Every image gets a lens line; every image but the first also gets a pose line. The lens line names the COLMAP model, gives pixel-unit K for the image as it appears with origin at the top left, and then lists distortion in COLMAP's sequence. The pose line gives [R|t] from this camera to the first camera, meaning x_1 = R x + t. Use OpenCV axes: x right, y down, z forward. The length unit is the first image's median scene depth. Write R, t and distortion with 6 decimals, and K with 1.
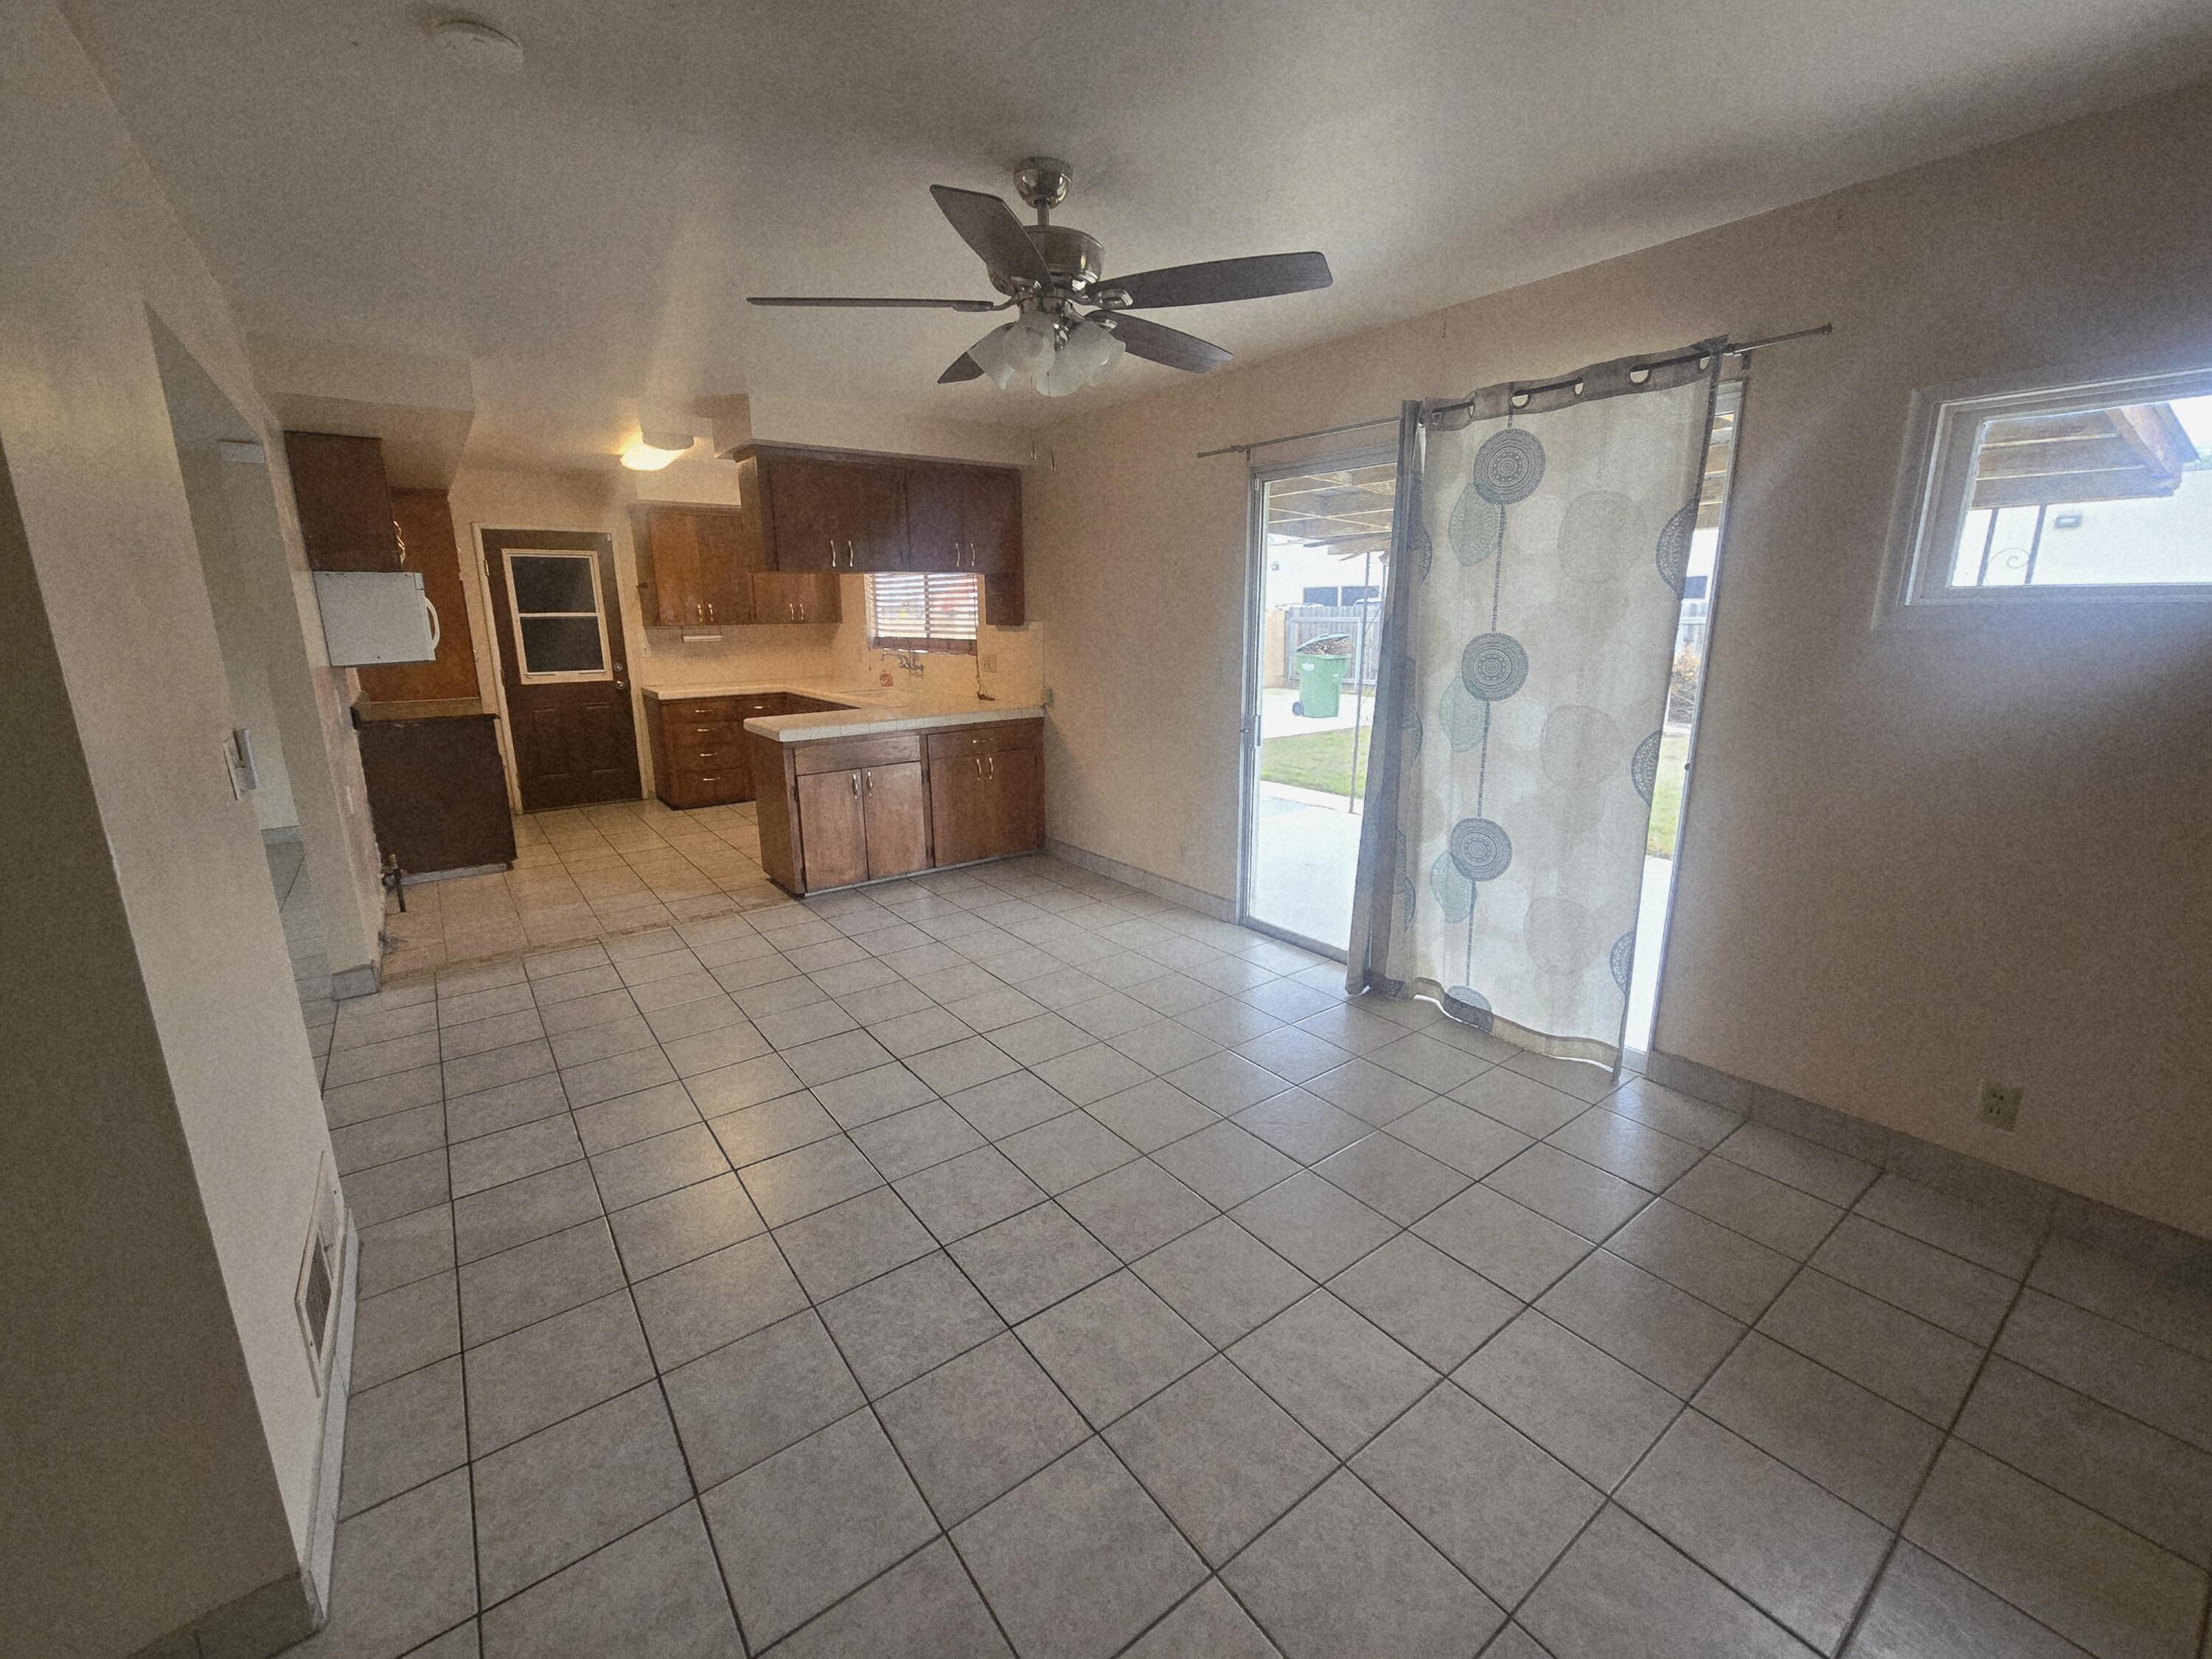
lens RADIAL K [[909.2, 0, 1101.5], [0, 909.2, 815.8], [0, 0, 1]] dist [0.001592, -0.000843]
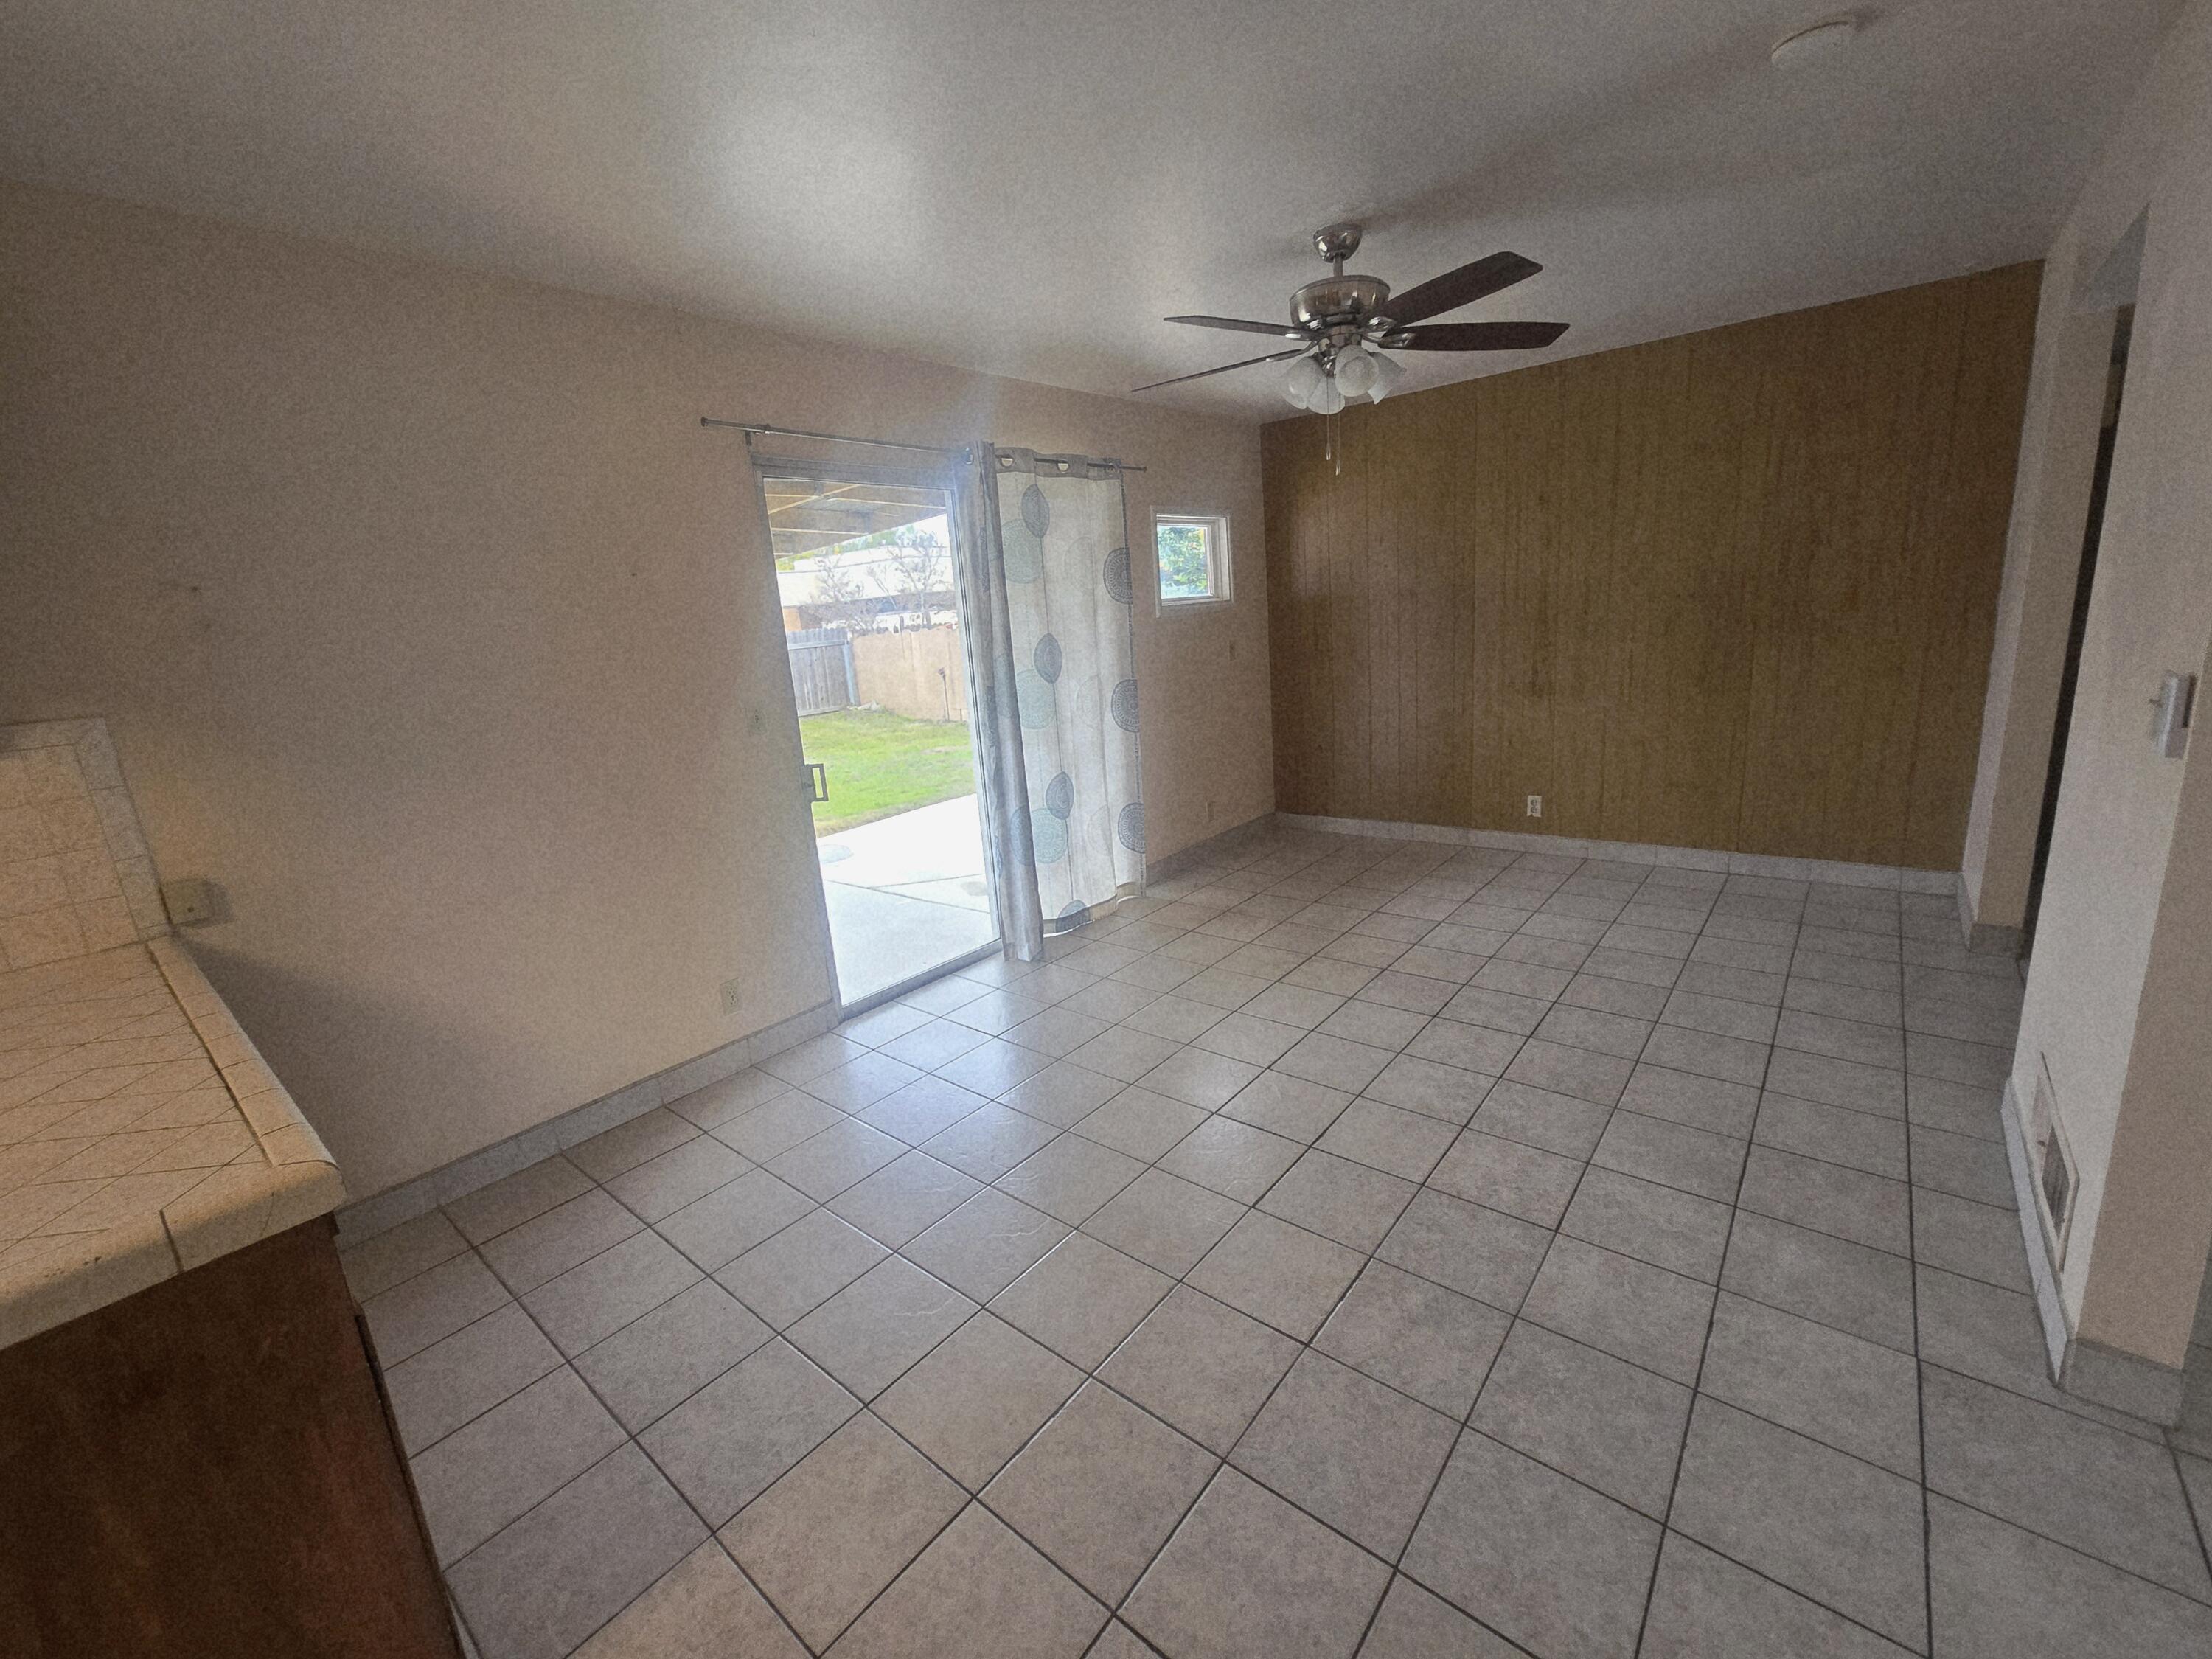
lens RADIAL K [[909.2, 0, 1101.5], [0, 909.2, 815.8], [0, 0, 1]] dist [0.001592, -0.000843]
pose [[-0.236821, -0.187286, 0.953331, -0.585765], [0.289147, 0.923194, 0.253193, -0.171714], [-0.927529, 0.335614, -0.164479, 0.788846]]
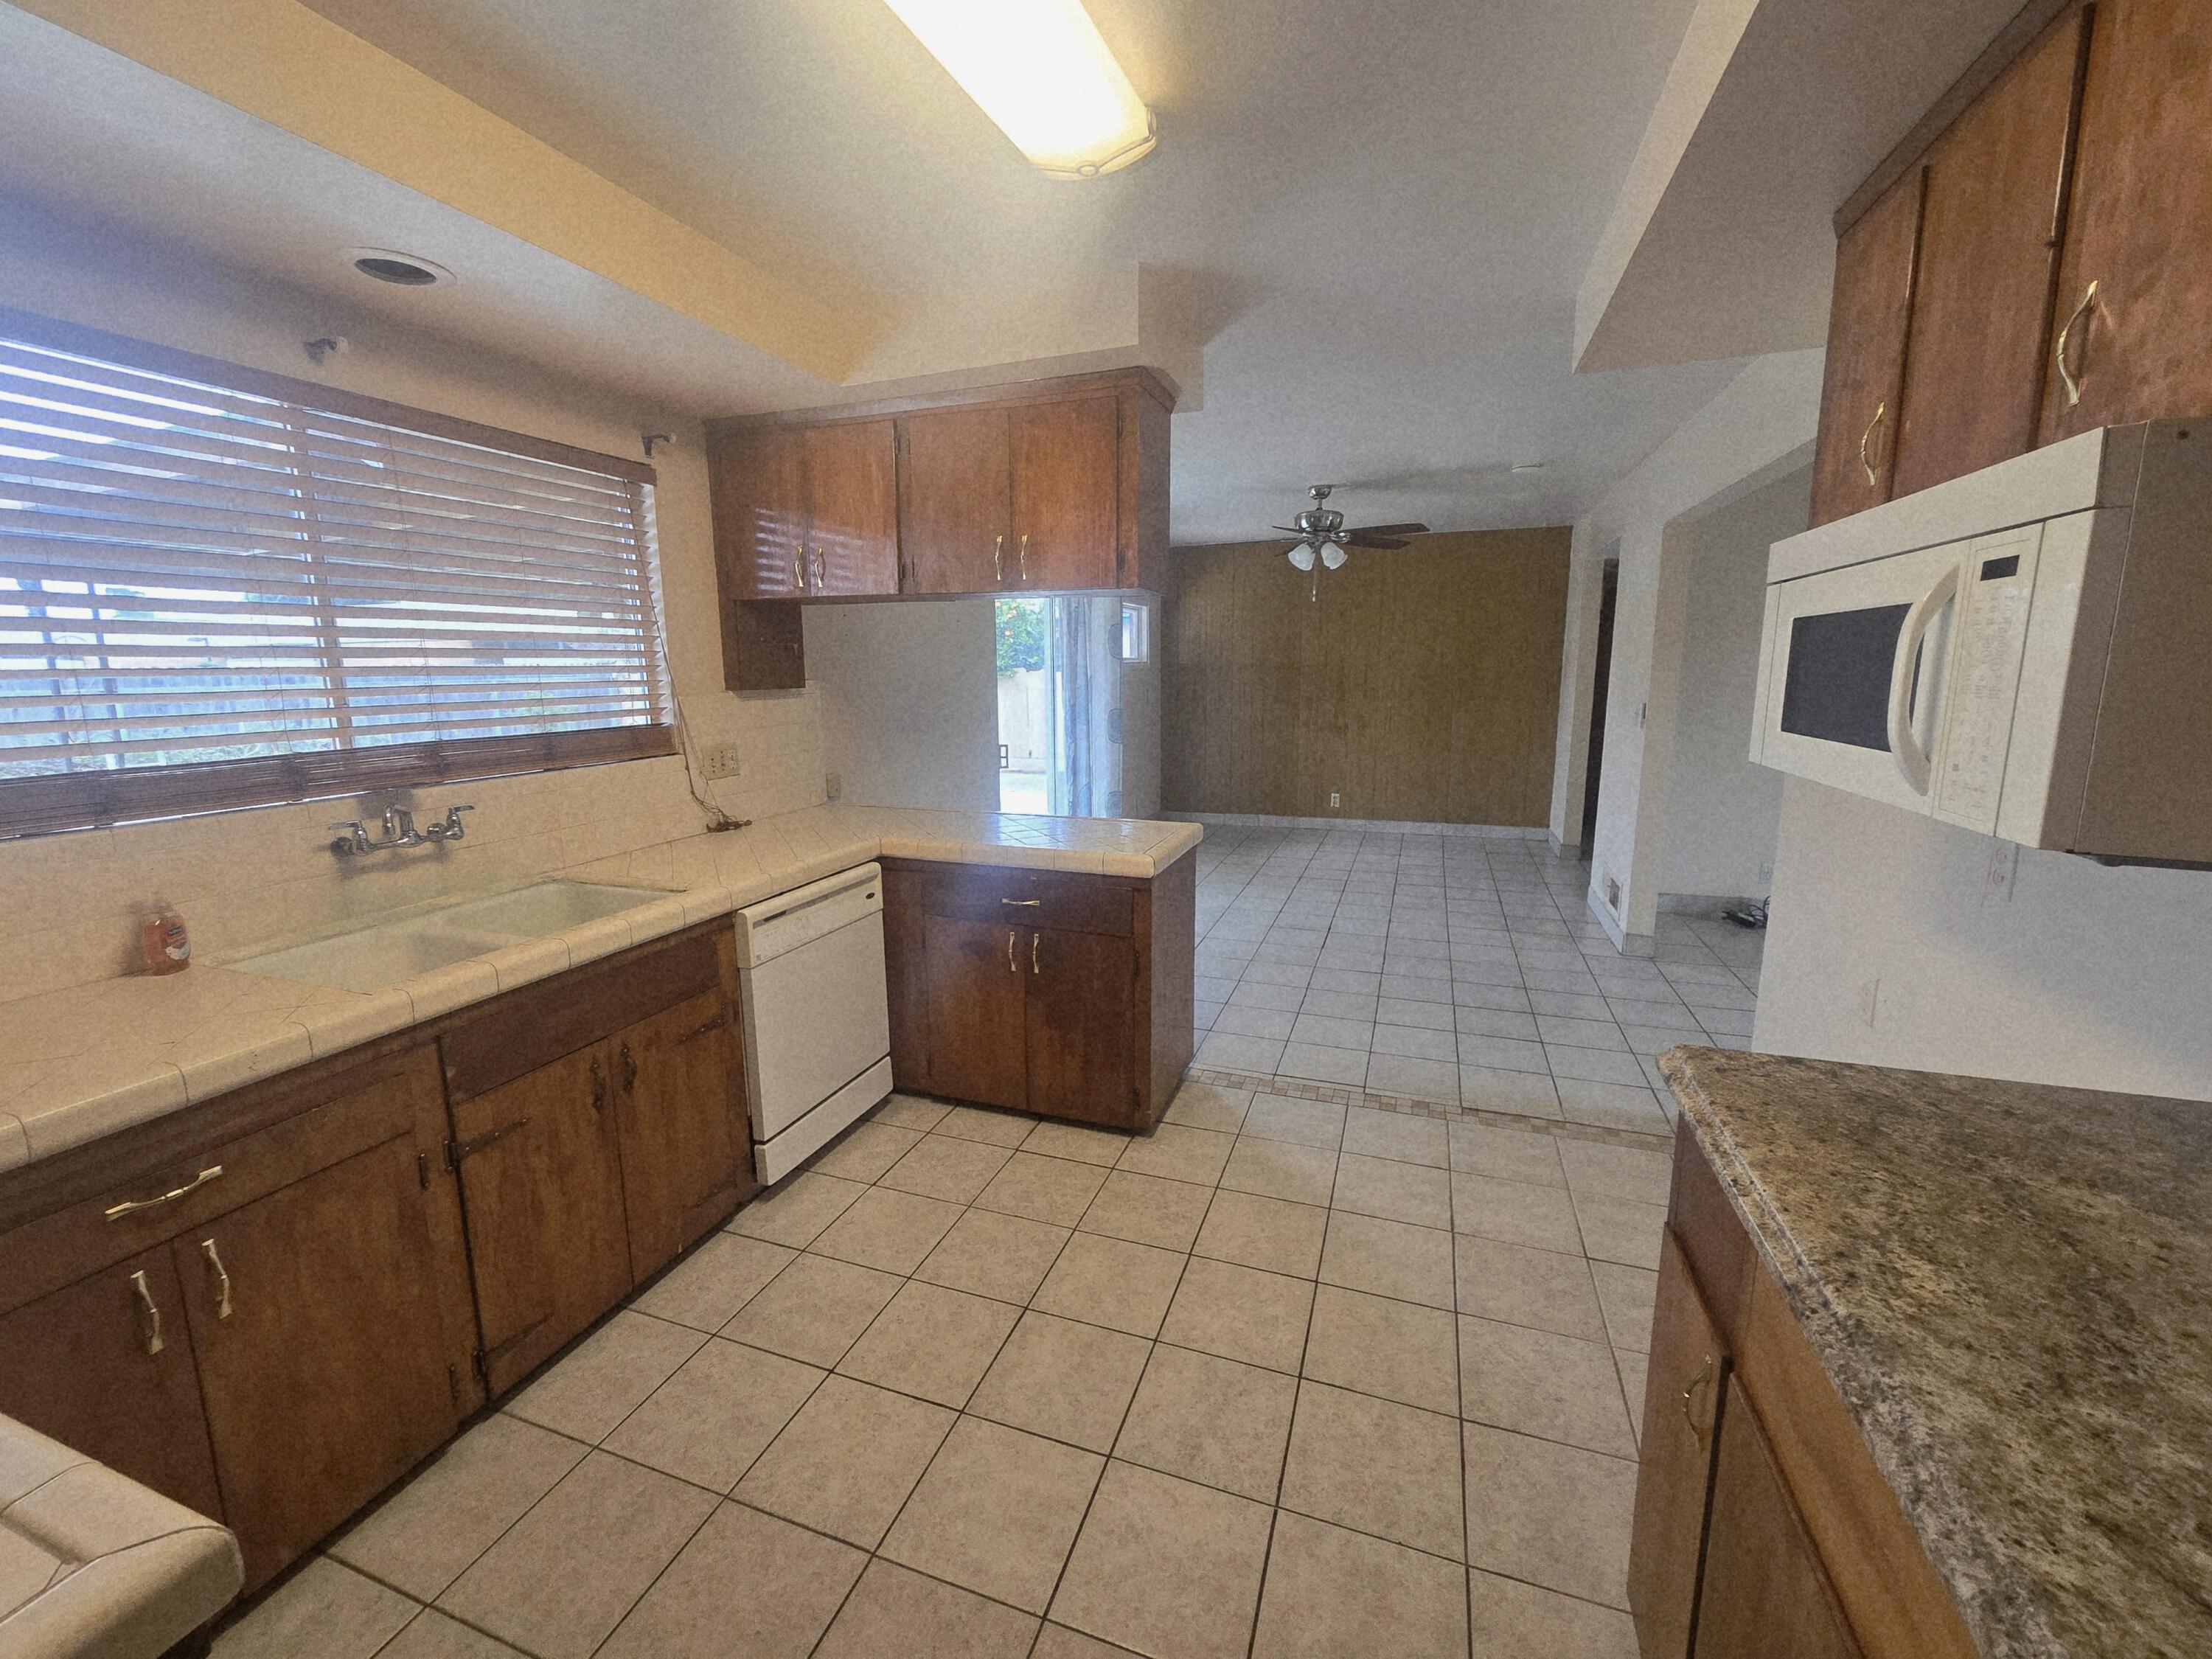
lens RADIAL K [[909.2, 0, 1101.5], [0, 909.2, 815.8], [0, 0, 1]] dist [0.001592, -0.000843]
pose [[-0.554915, -0.124667, 0.822513, -0.858929], [0.197408, 0.940735, 0.275769, -0.298839], [-0.808145, 0.315399, -0.497418, 1.359894]]
